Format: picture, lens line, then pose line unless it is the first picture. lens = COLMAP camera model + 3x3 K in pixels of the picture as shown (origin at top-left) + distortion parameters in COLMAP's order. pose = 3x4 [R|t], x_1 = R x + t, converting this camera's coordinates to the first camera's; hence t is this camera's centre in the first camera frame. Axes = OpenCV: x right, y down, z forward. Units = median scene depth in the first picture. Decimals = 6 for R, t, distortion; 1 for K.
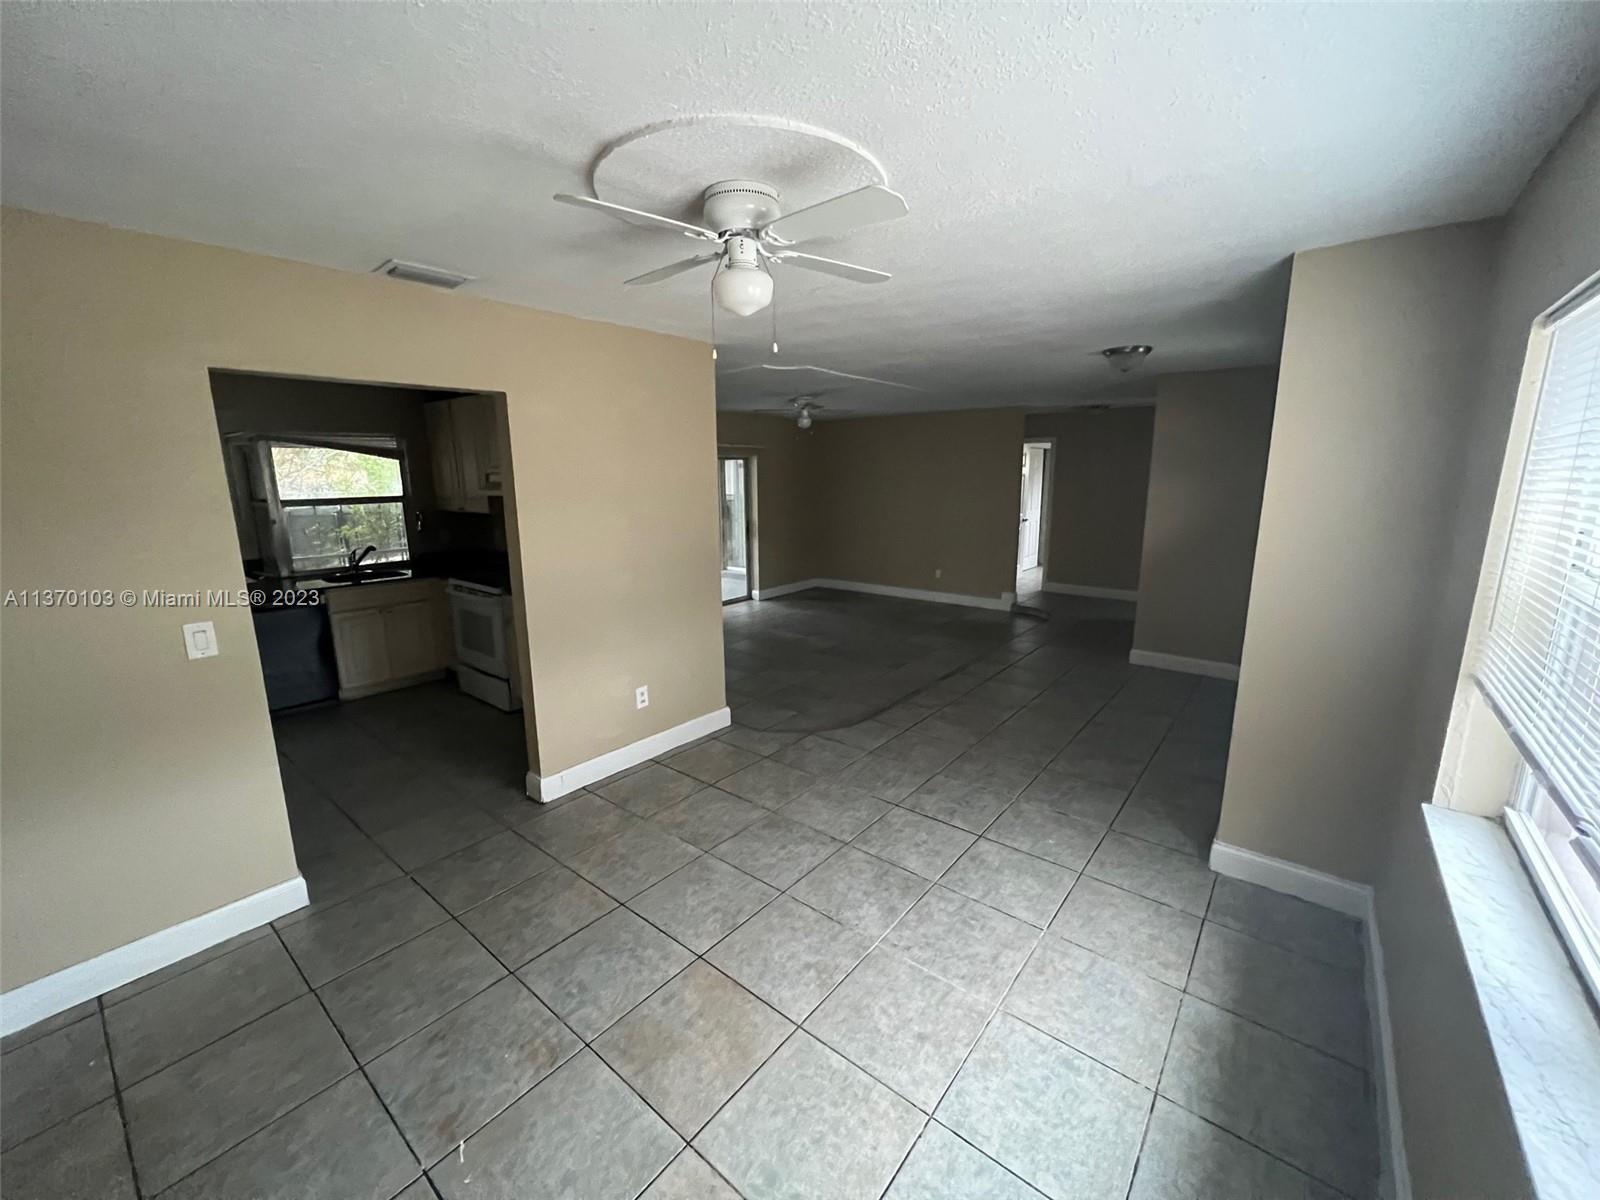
lens RADIAL K [[638.3, 0, 797.5], [0, 638.3, 597.8], [0, 0, 1]] dist [-0.003703, -0.000197]
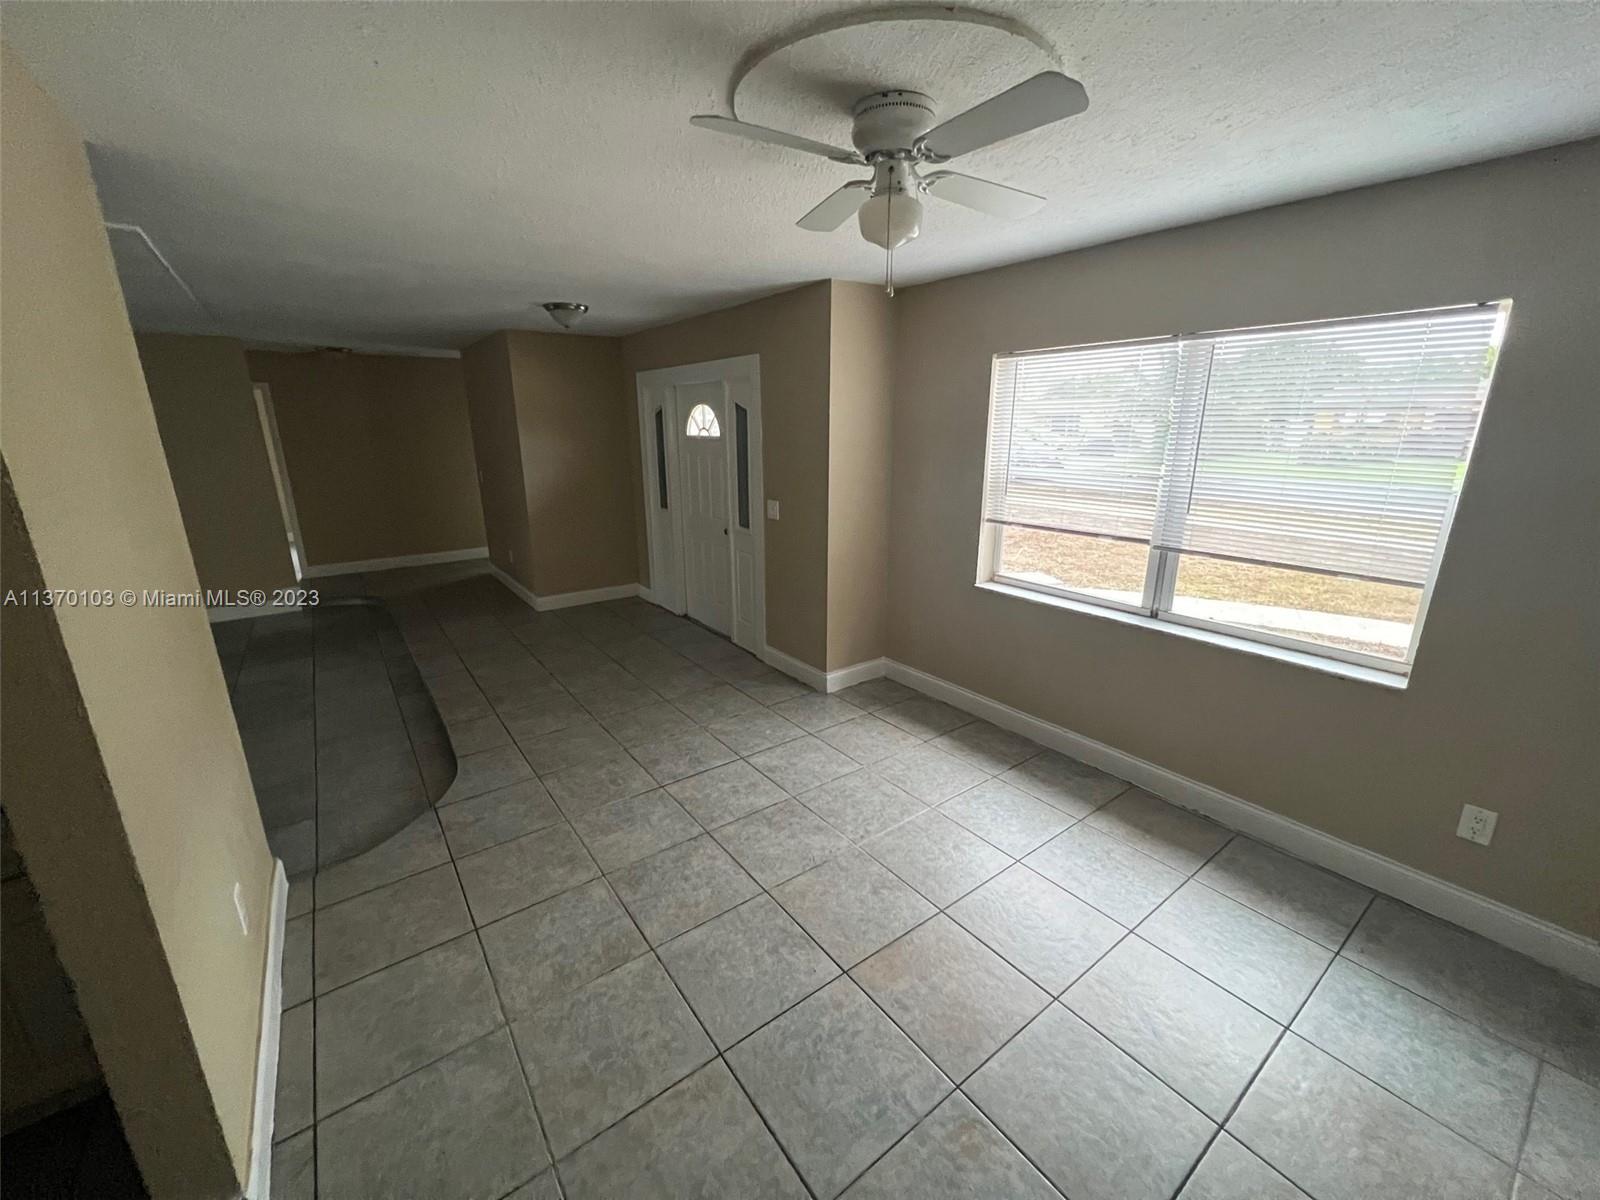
lens RADIAL K [[638.3, 0, 796.3], [0, 638.3, 599.6], [0, 0, 1]] dist [-0.003703, -0.000197]
pose [[0.250443, -0.256434, 0.933552, -0.696032], [0.192798, 0.958179, 0.211477, -0.114565], [-0.948740, 0.127024, 0.289410, 0.587942]]
